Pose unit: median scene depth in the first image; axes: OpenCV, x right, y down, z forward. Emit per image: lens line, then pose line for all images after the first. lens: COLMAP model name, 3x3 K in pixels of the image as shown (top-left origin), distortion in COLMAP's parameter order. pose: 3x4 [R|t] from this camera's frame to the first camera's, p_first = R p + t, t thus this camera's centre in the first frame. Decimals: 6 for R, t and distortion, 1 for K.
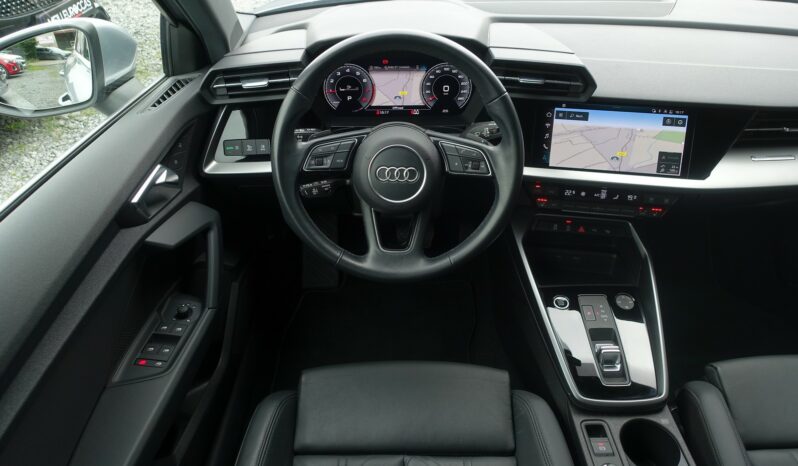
lens RADIAL K [[547.1, 0, 399.0], [0, 547.1, 233.0], [0, 0, 1]] dist [-0.002219, 0.000932]
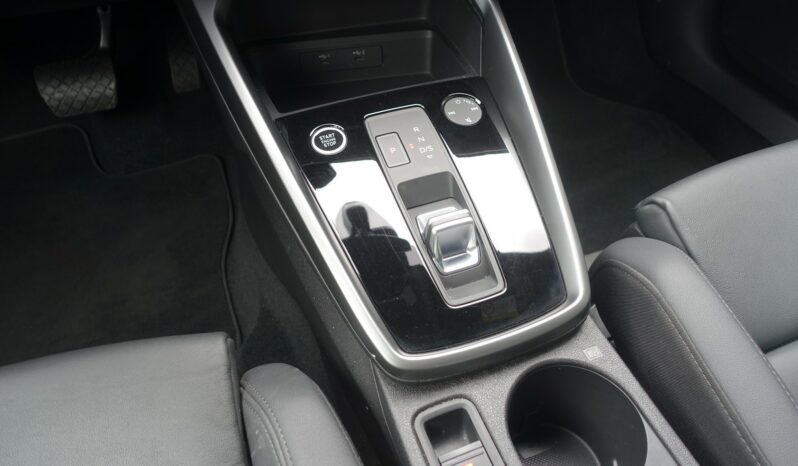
lens RADIAL K [[547.1, 0, 399.0], [0, 547.1, 233.0], [0, 0, 1]] dist [-0.002219, 0.000932]
pose [[0.937313, -0.244017, 0.248796, 0.236758], [0.187685, 0.955020, 0.229590, 0.115001], [-0.293629, -0.168502, 0.940951, 0.600083]]
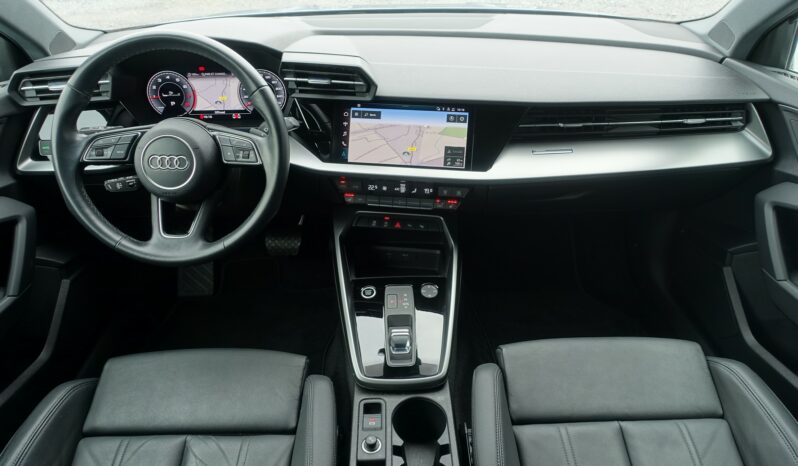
lens RADIAL K [[547.1, 0, 399.0], [0, 547.1, 233.0], [0, 0, 1]] dist [-0.002219, 0.000932]
pose [[0.999874, -0.010732, 0.011687, 0.364630], [0.011518, 0.997526, -0.069344, 0.092228], [-0.010914, 0.069470, 0.997524, -0.055648]]
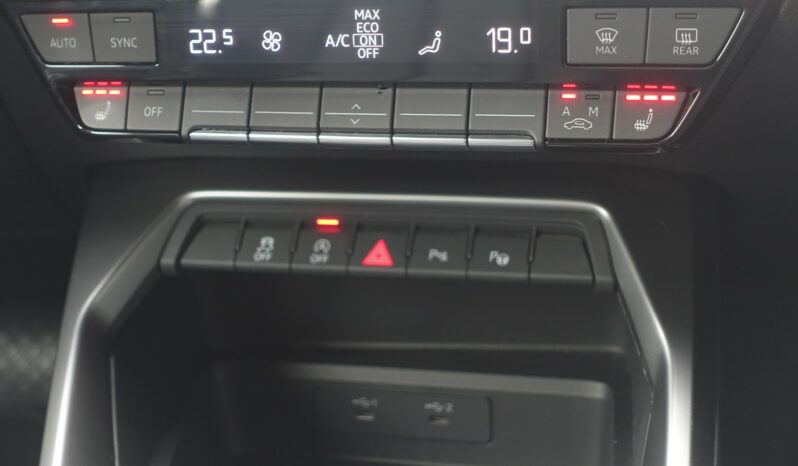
lens RADIAL K [[1260.2, 0, 399.0], [0, 1260.2, 233.0], [0, 0, 1]] dist [-0.100832, -0.030831]
pose [[0.992964, -0.031062, -0.114266, 0.446411], [0.012144, 0.986605, -0.162675, 0.071055], [0.117788, 0.160143, 0.980041, 0.602952]]
